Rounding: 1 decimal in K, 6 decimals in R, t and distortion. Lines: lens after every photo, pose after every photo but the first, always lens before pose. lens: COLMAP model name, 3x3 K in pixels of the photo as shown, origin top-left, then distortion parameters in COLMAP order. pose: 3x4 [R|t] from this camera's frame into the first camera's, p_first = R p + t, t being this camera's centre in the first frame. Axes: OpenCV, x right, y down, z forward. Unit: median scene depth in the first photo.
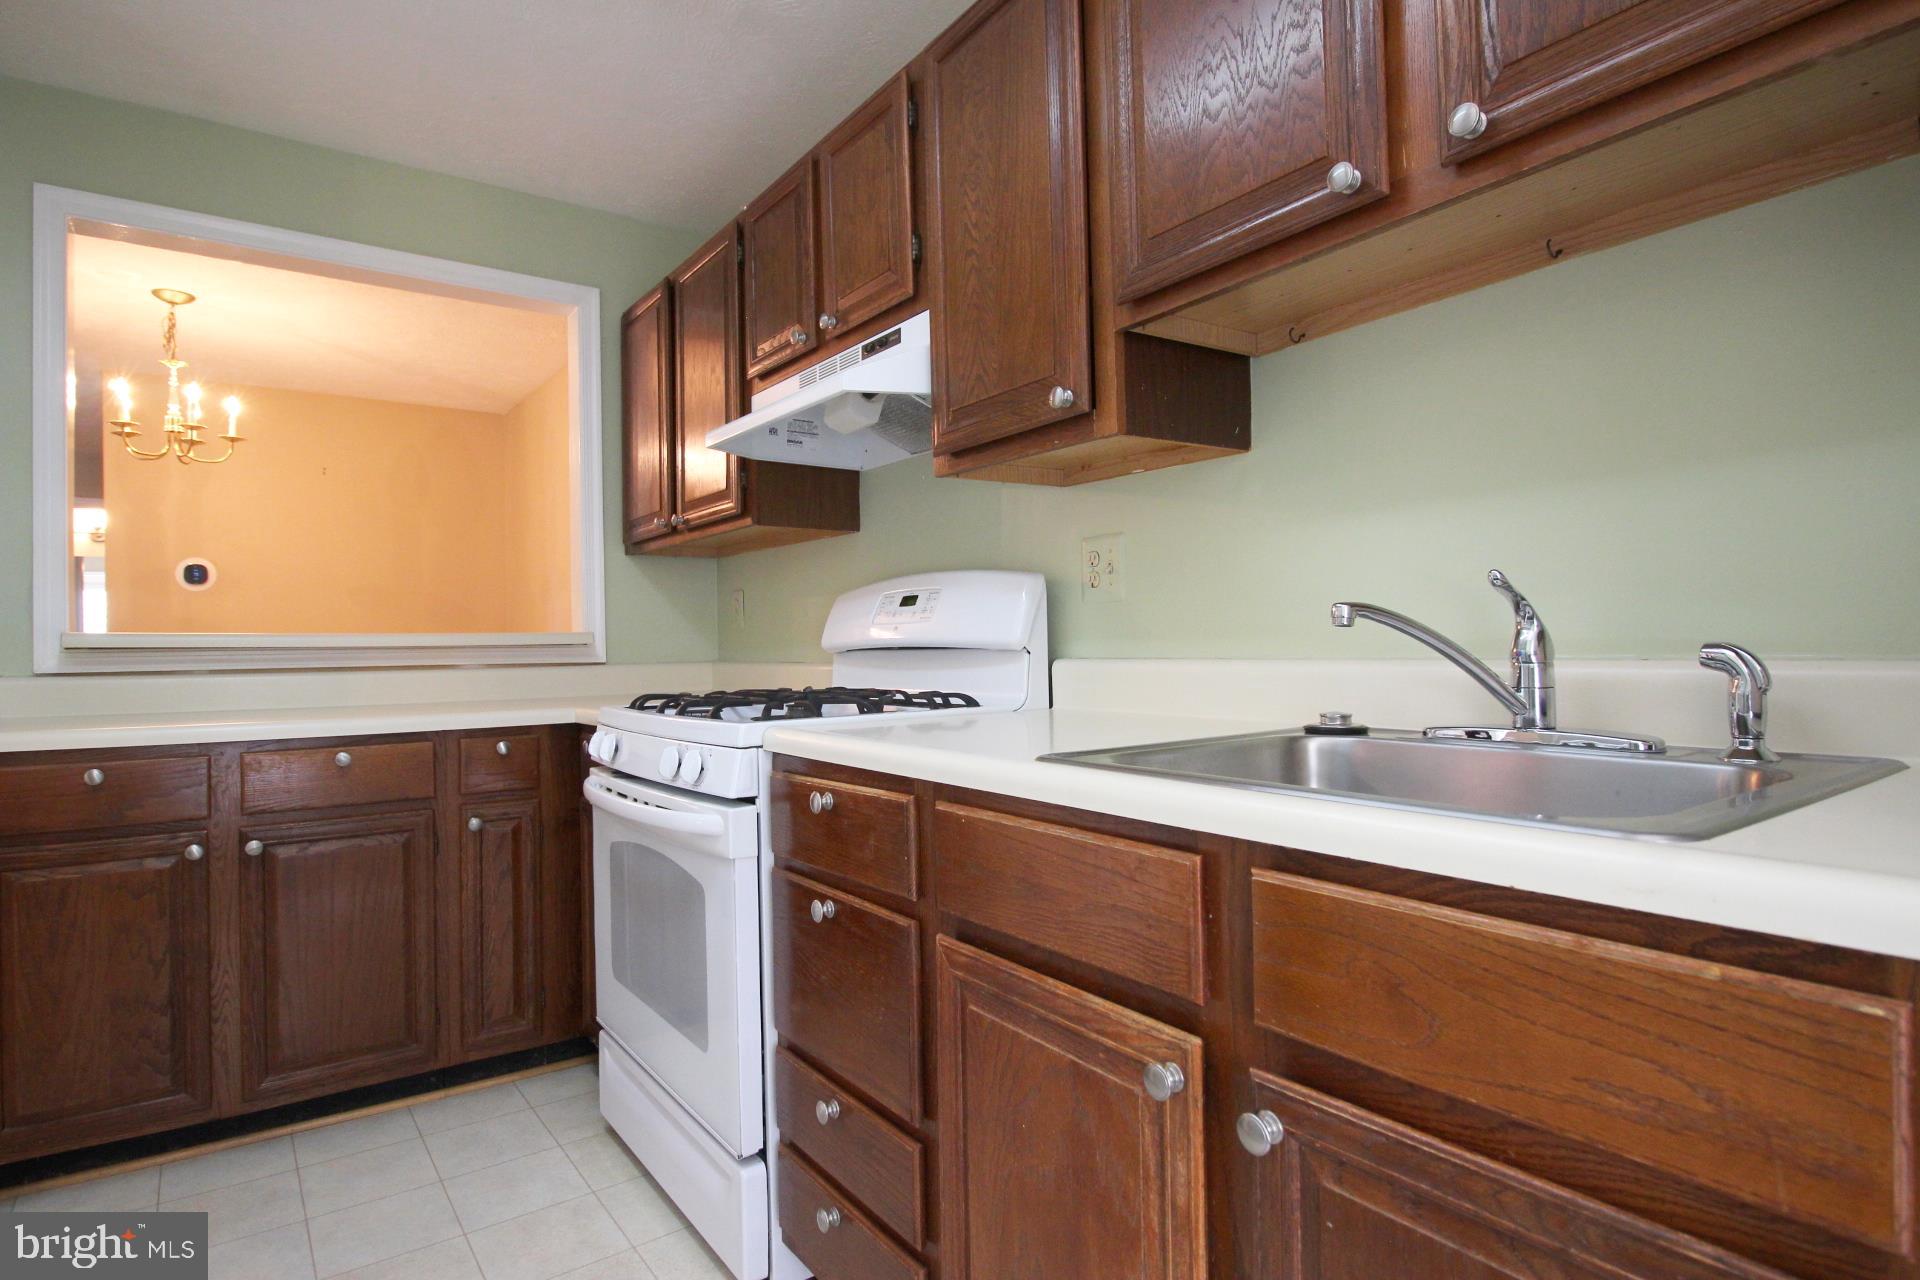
lens RADIAL K [[999.7, 0, 960.0], [0, 999.7, 640.0], [0, 0, 1]] dist [-0.003782, -0.013109]
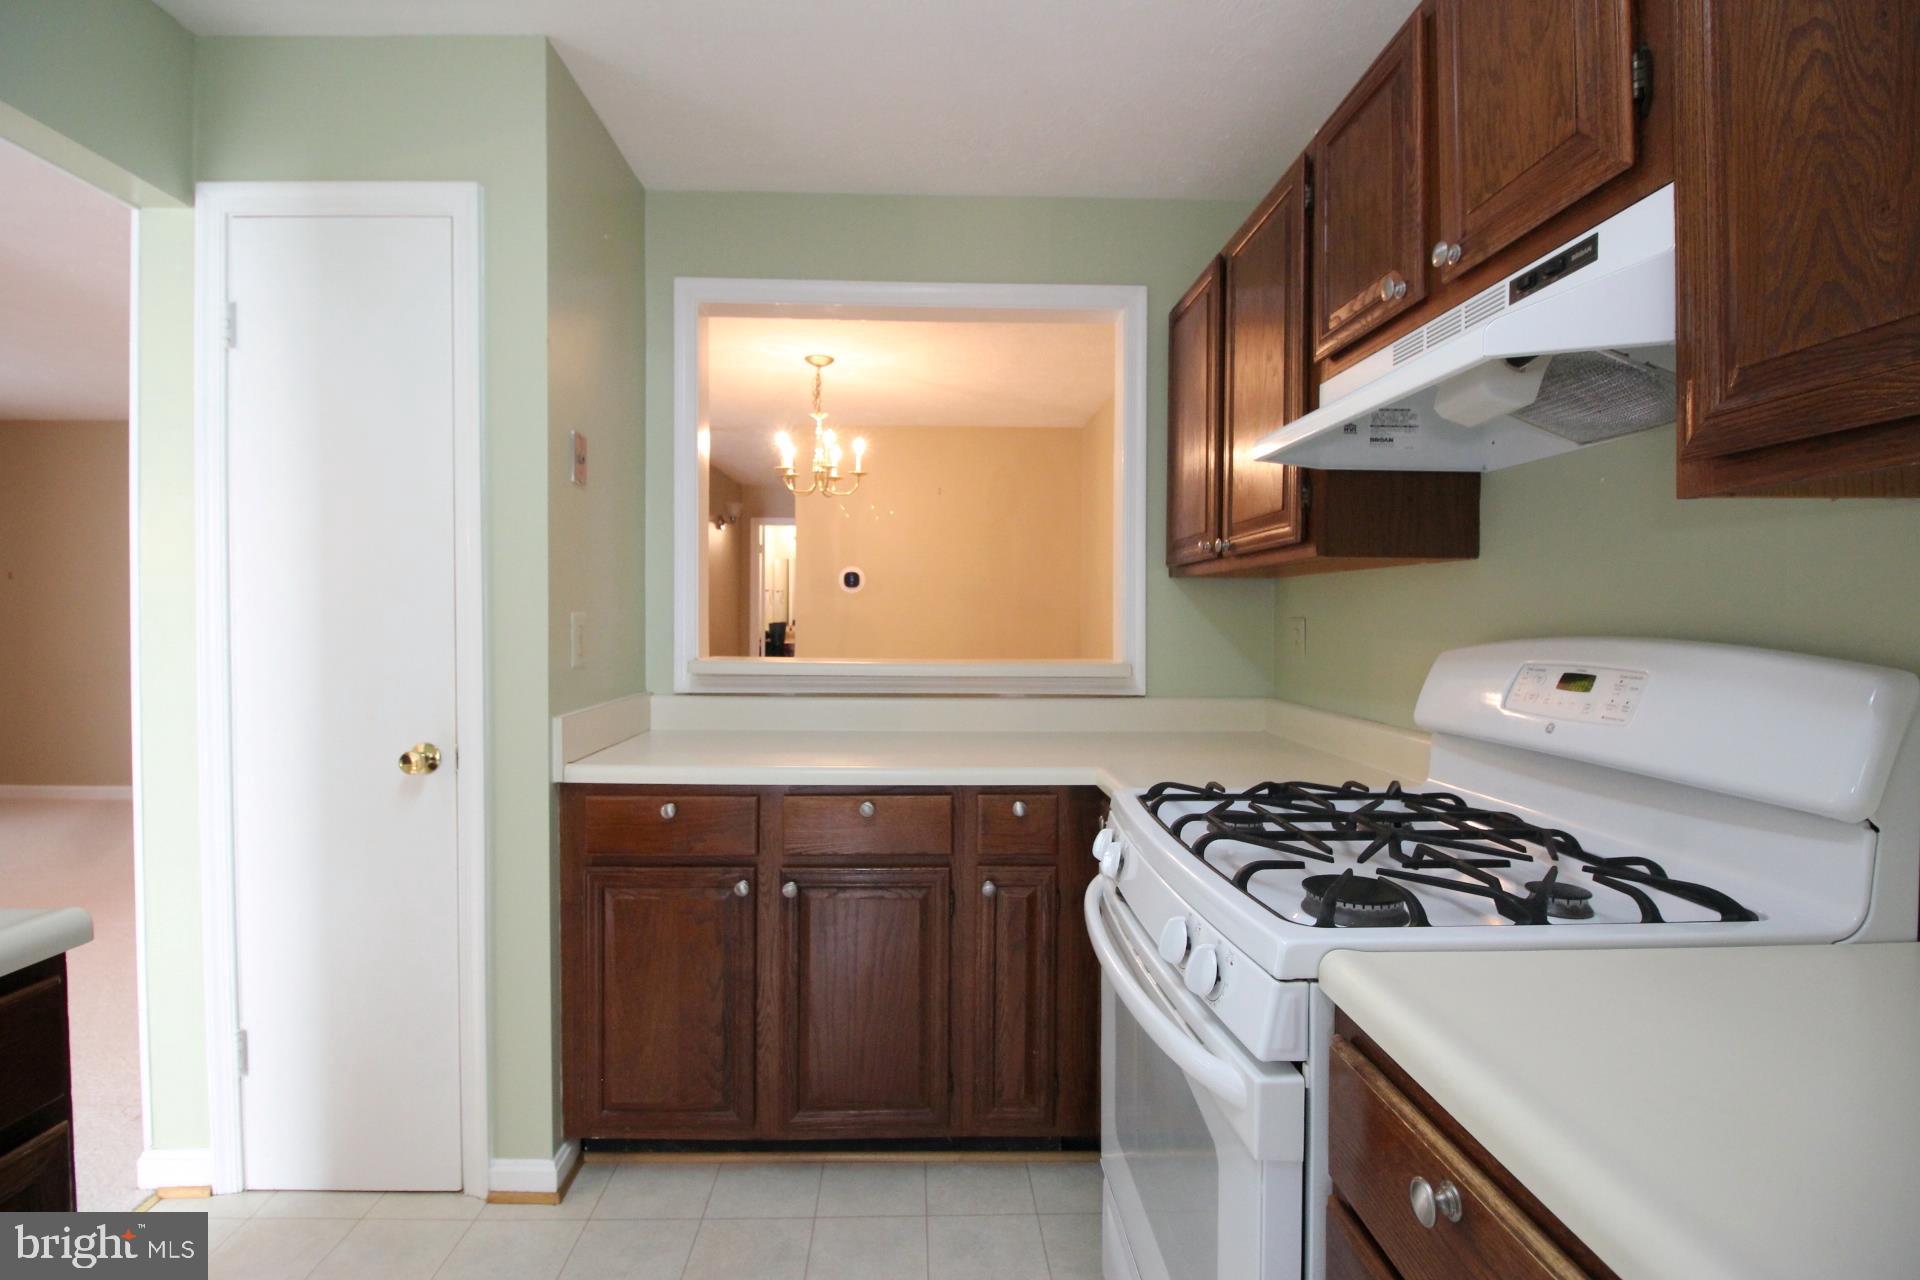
lens RADIAL K [[904.6, 0, 939.8], [0, 904.6, 633.7], [0, 0, 1]] dist [0.002890, -0.018261]
pose [[0.823688, 0.028086, -0.566347, -0.058148], [-0.016878, 0.999544, 0.025021, -0.074398], [0.566791, -0.011051, 0.823787, 0.297082]]
